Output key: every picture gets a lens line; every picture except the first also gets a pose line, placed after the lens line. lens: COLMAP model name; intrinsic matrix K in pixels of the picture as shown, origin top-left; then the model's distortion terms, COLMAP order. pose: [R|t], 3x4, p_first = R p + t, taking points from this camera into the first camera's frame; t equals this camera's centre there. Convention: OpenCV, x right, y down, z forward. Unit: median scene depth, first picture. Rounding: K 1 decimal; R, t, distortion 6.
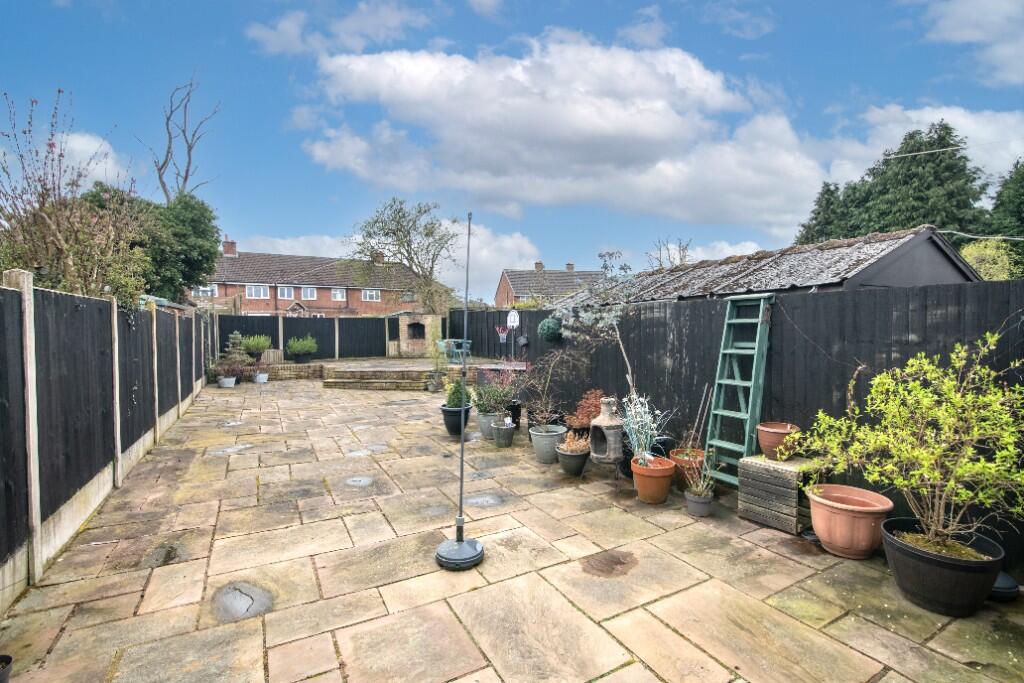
lens RADIAL K [[475.9, 0, 512.0], [0, 475.9, 341.5], [0, 0, 1]] dist [-0.027214, 0.000020]
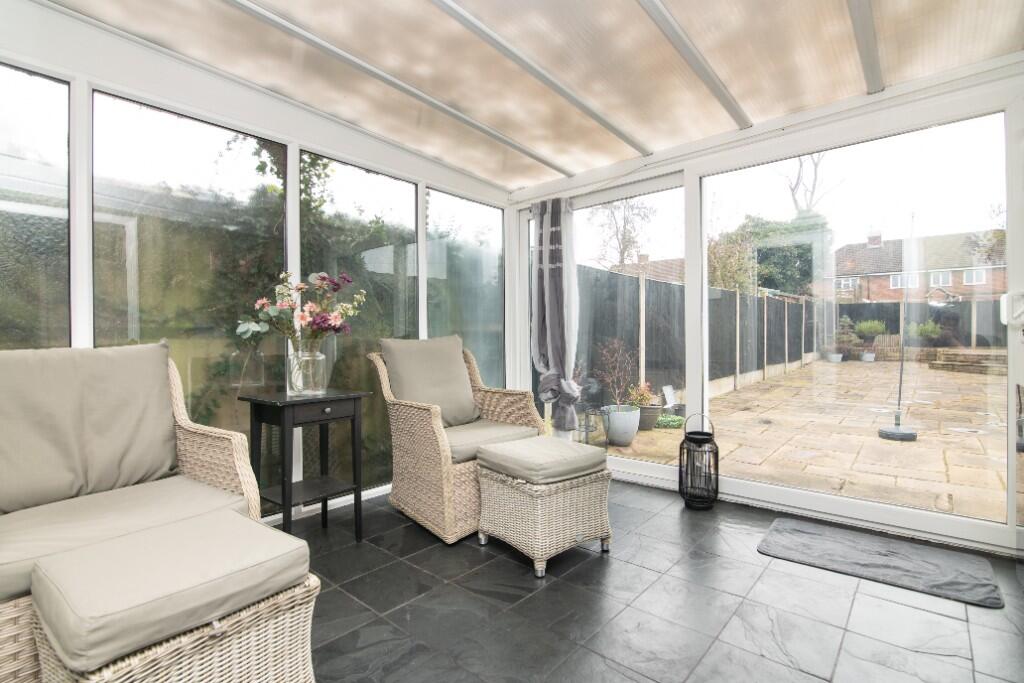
lens RADIAL K [[475.9, 0, 512.0], [0, 475.9, 341.5], [0, 0, 1]] dist [-0.027214, 0.000020]
pose [[0.349313, 0.023291, -0.936717, 0.214206], [-0.015371, 0.999699, 0.019125, 0.031953], [0.936880, 0.007717, 0.349566, -0.179834]]
